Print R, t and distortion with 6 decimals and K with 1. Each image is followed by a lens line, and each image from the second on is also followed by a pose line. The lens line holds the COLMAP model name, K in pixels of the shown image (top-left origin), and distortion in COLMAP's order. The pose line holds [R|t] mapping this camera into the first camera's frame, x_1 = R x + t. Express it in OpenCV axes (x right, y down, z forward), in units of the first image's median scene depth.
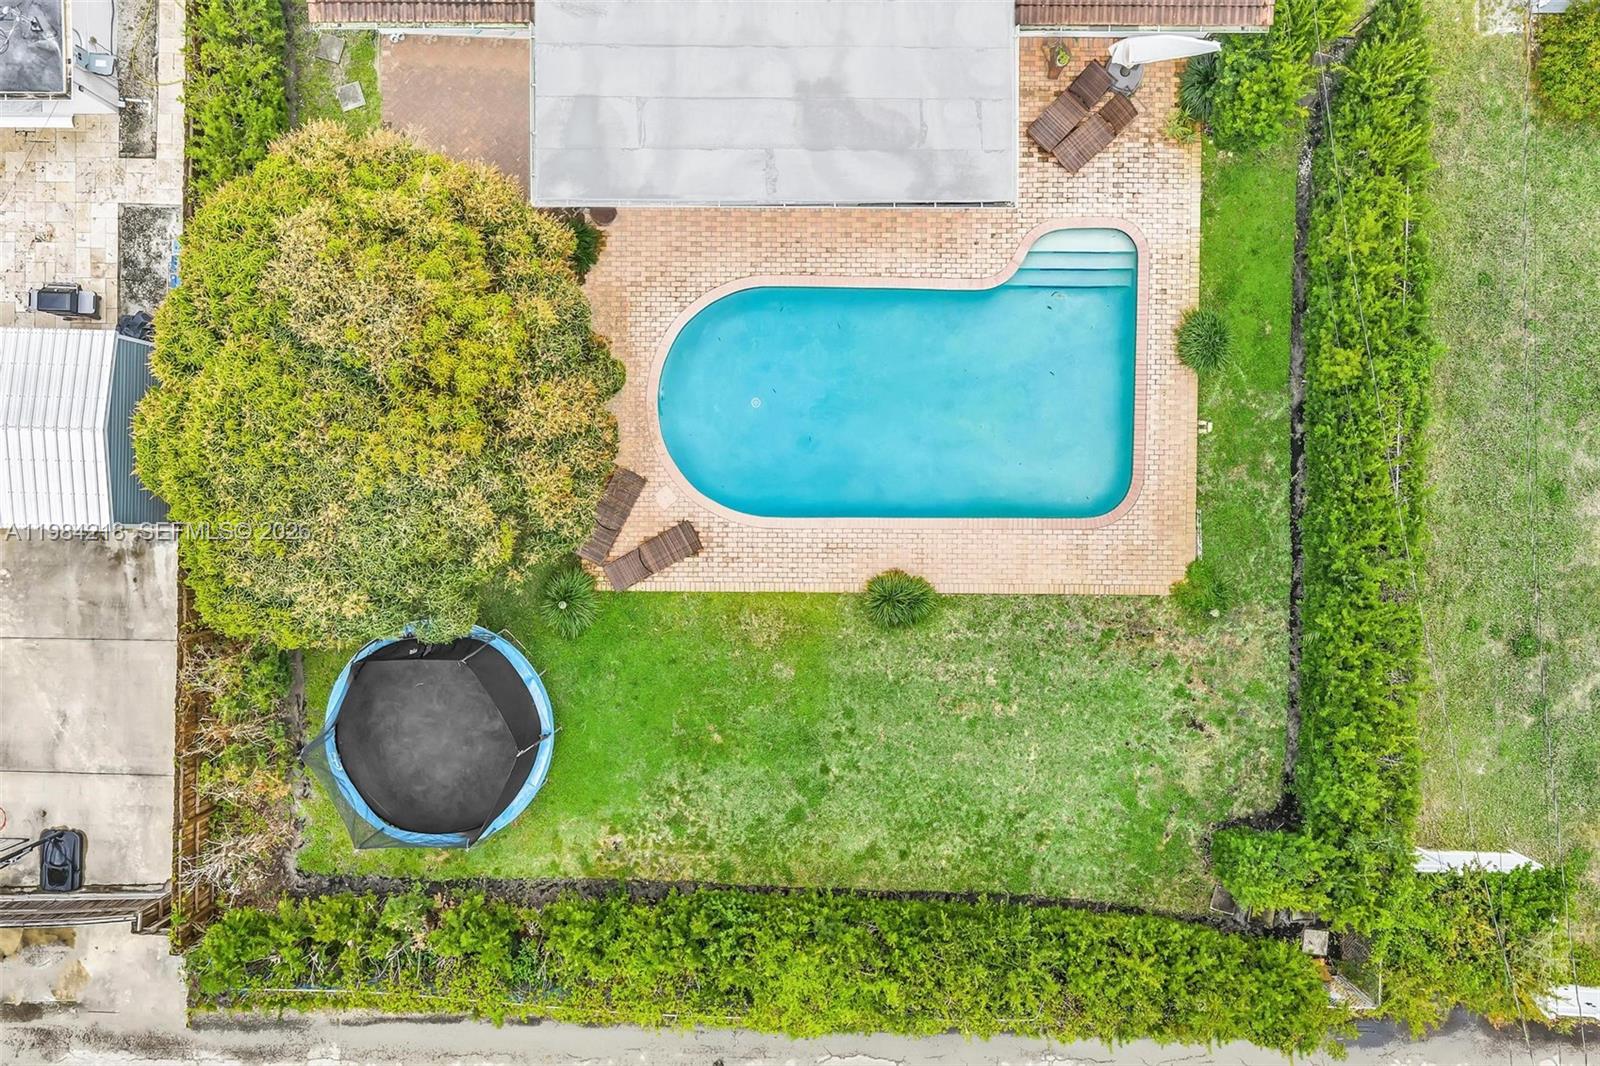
lens RADIAL K [[1309.4, 0, 802.3], [0, 1309.4, 536.7], [0, 0, 1]] dist [-0.007540, -0.003976]
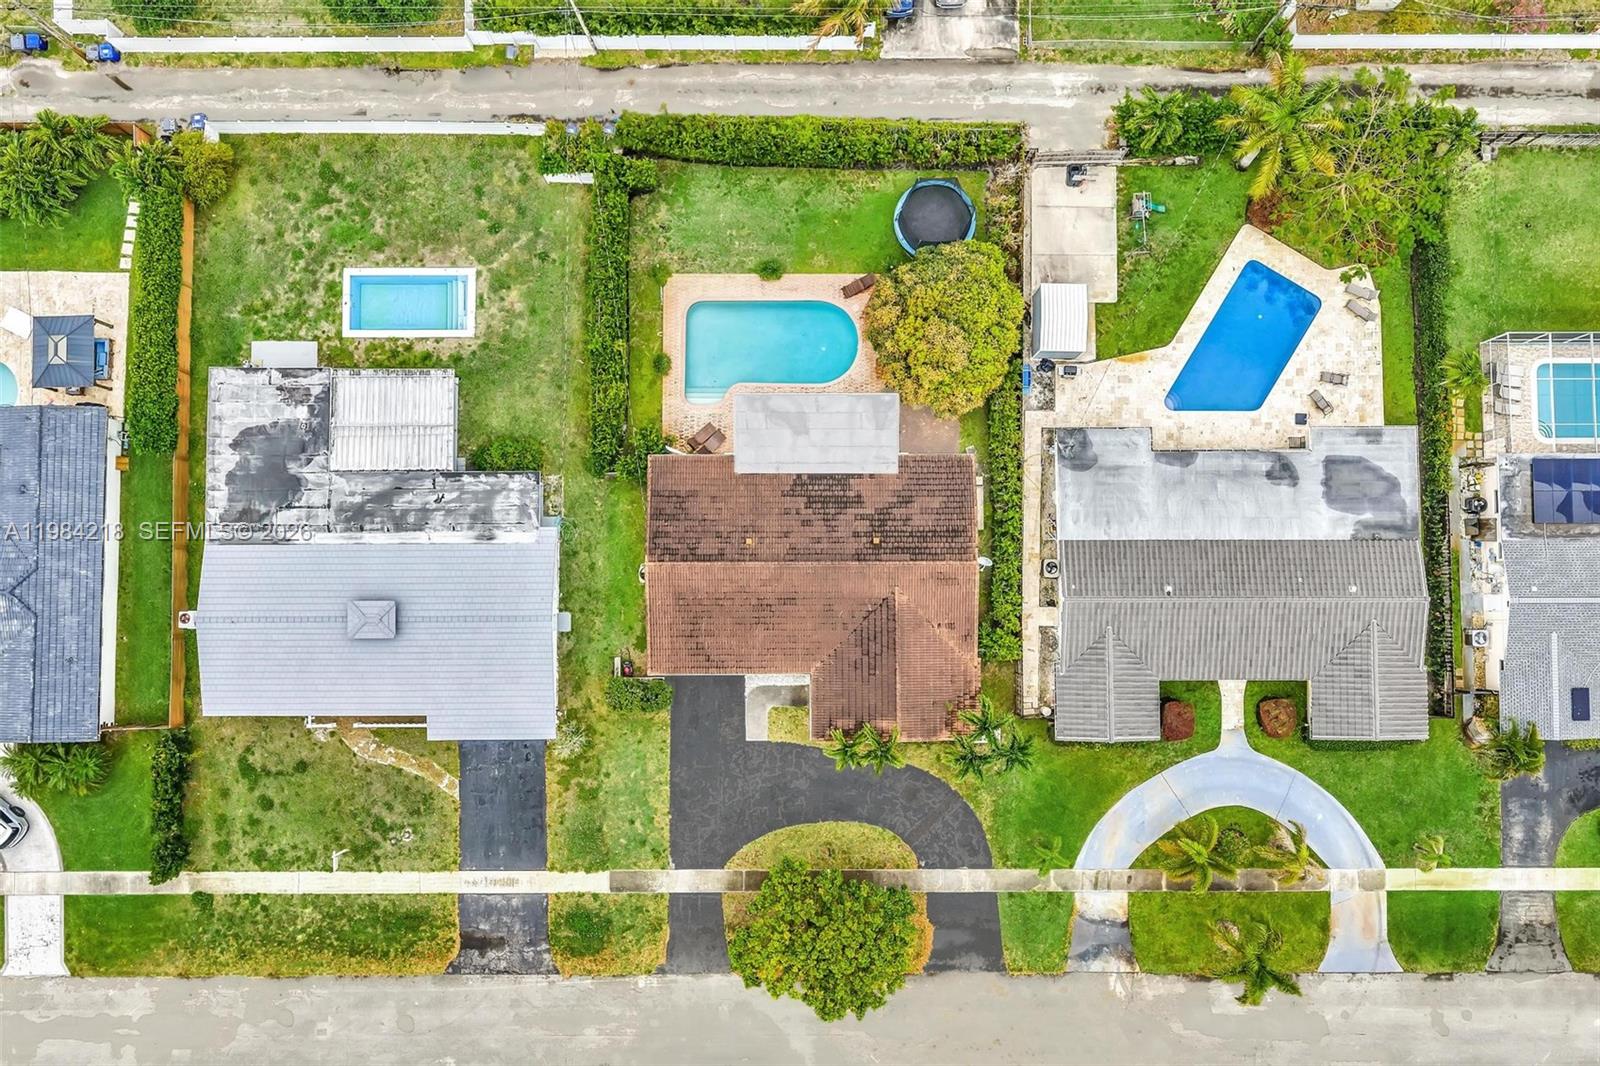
lens RADIAL K [[1309.4, 0, 800.1], [0, 1309.4, 538.1], [0, 0, 1]] dist [-0.007540, -0.003976]
pose [[-0.999974, 0.007159, 0.001061, 0.012888], [-0.007126, -0.999564, 0.028650, -0.604129], [0.001266, 0.028641, 0.999589, -1.773027]]
